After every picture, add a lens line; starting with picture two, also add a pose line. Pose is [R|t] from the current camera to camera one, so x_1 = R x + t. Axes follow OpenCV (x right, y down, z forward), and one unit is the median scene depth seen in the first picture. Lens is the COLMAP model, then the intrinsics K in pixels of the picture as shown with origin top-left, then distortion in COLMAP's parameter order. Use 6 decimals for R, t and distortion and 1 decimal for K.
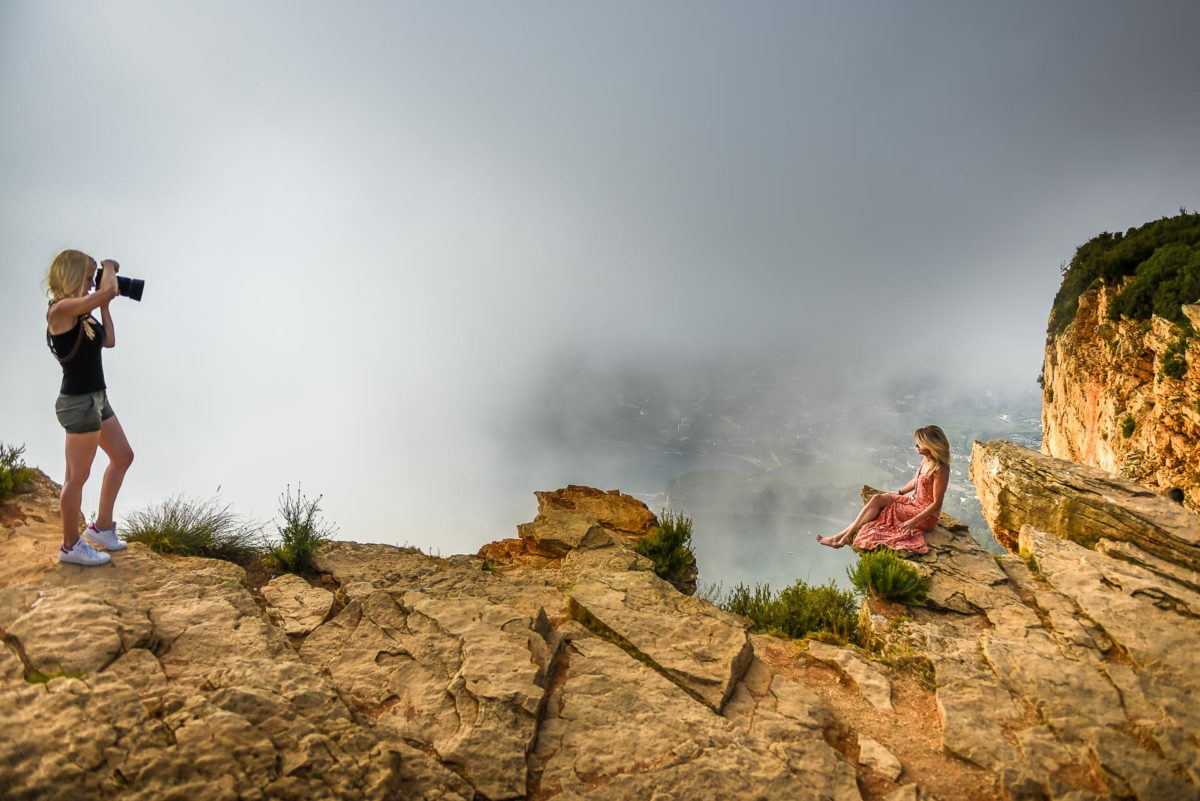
lens RADIAL K [[914.2, 0, 552.8], [0, 914.2, 397.9], [0, 0, 1]] dist [-0.006350, -0.007966]
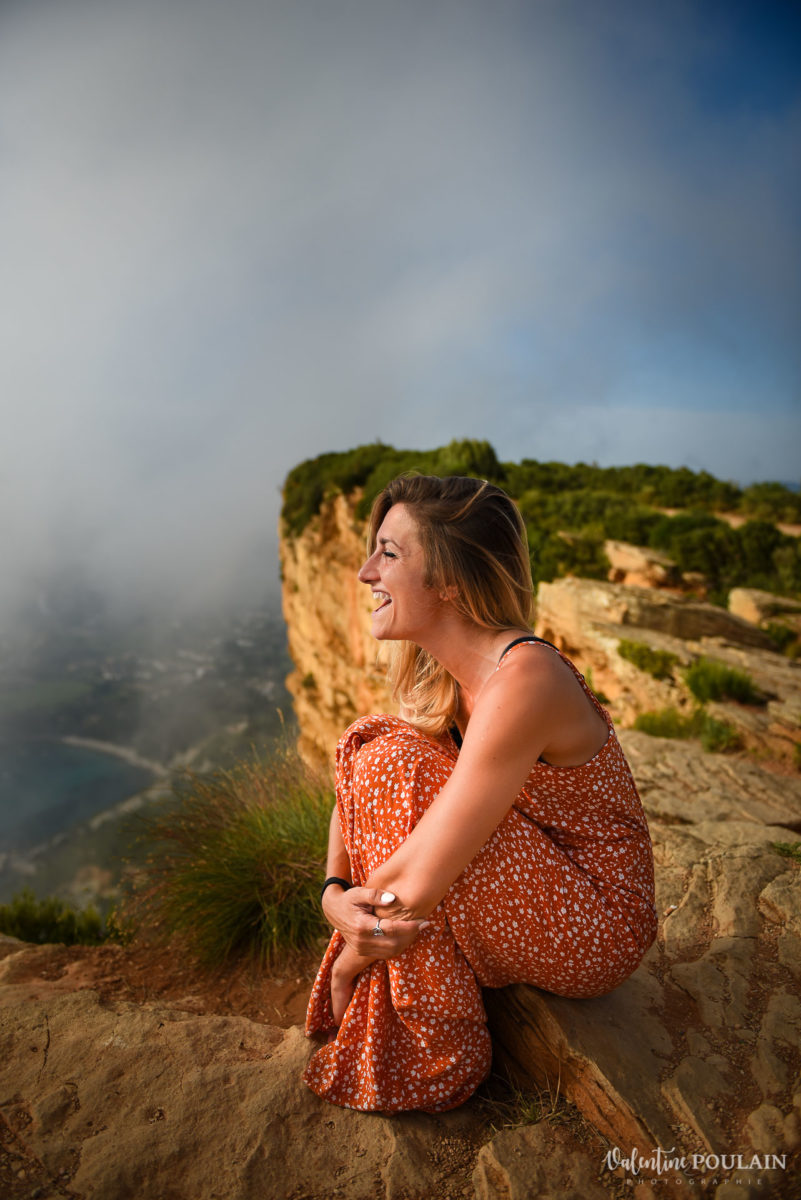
lens RADIAL K [[805.1, 0, 400.5], [0, 805.1, 600.0], [0, 0, 1]] dist [-0.044929, -0.001685]
pose [[0.730358, -0.100659, 0.675607, -0.399918], [0.116559, 0.992942, 0.021934, 0.027222], [-0.673046, 0.062728, 0.736936, 0.424946]]
